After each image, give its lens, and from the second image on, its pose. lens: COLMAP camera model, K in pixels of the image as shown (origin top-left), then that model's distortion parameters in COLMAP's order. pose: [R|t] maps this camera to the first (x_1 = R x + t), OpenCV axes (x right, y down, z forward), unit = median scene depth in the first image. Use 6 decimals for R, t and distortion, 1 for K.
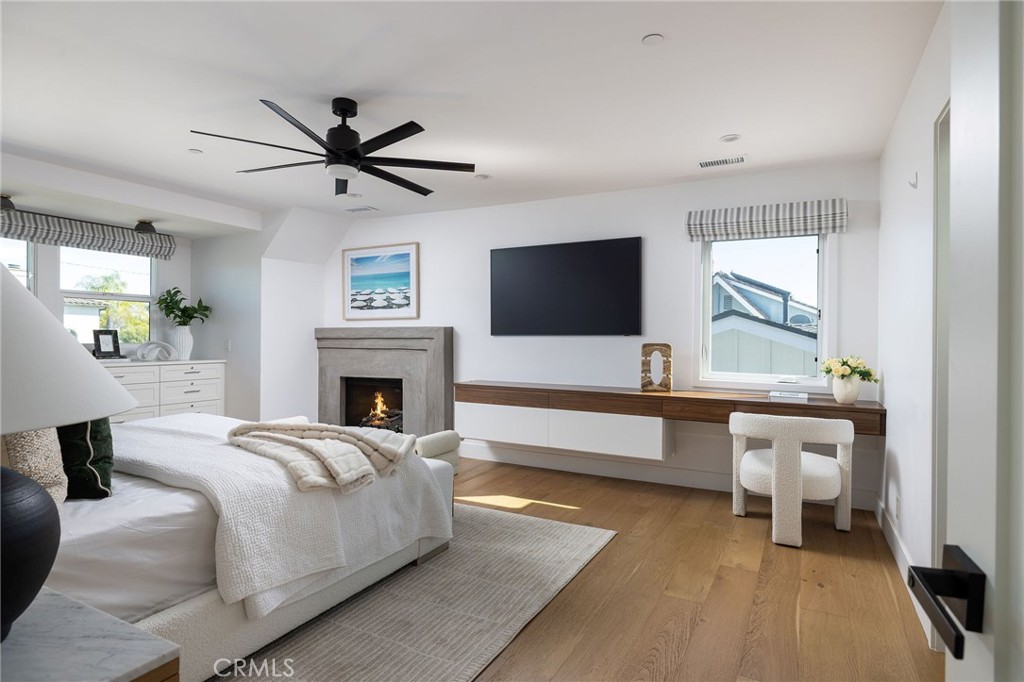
lens RADIAL K [[547.4, 0, 523.0], [0, 547.4, 340.6], [0, 0, 1]] dist [0.002230, -0.000402]
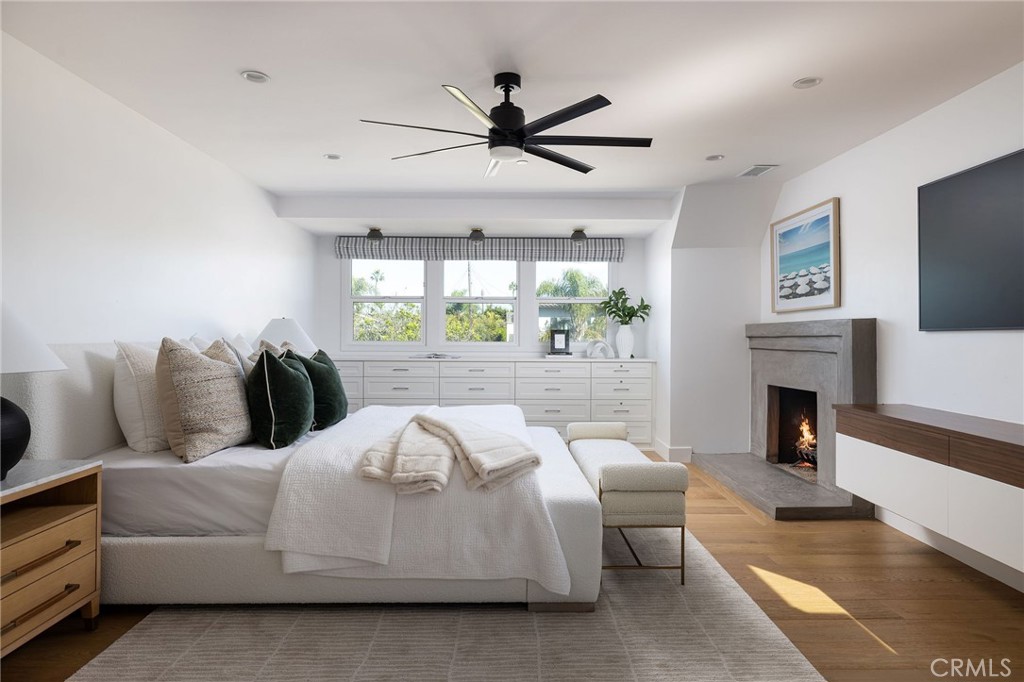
lens RADIAL K [[617.9, 0, 507.1], [0, 617.9, 340.0], [0, 0, 1]] dist [-0.004252, 0.001795]
pose [[0.465295, 0.001920, -0.885154, 0.302092], [-0.004235, 0.999991, -0.000057, 0.002294], [0.885146, 0.003775, 0.465299, 0.267420]]
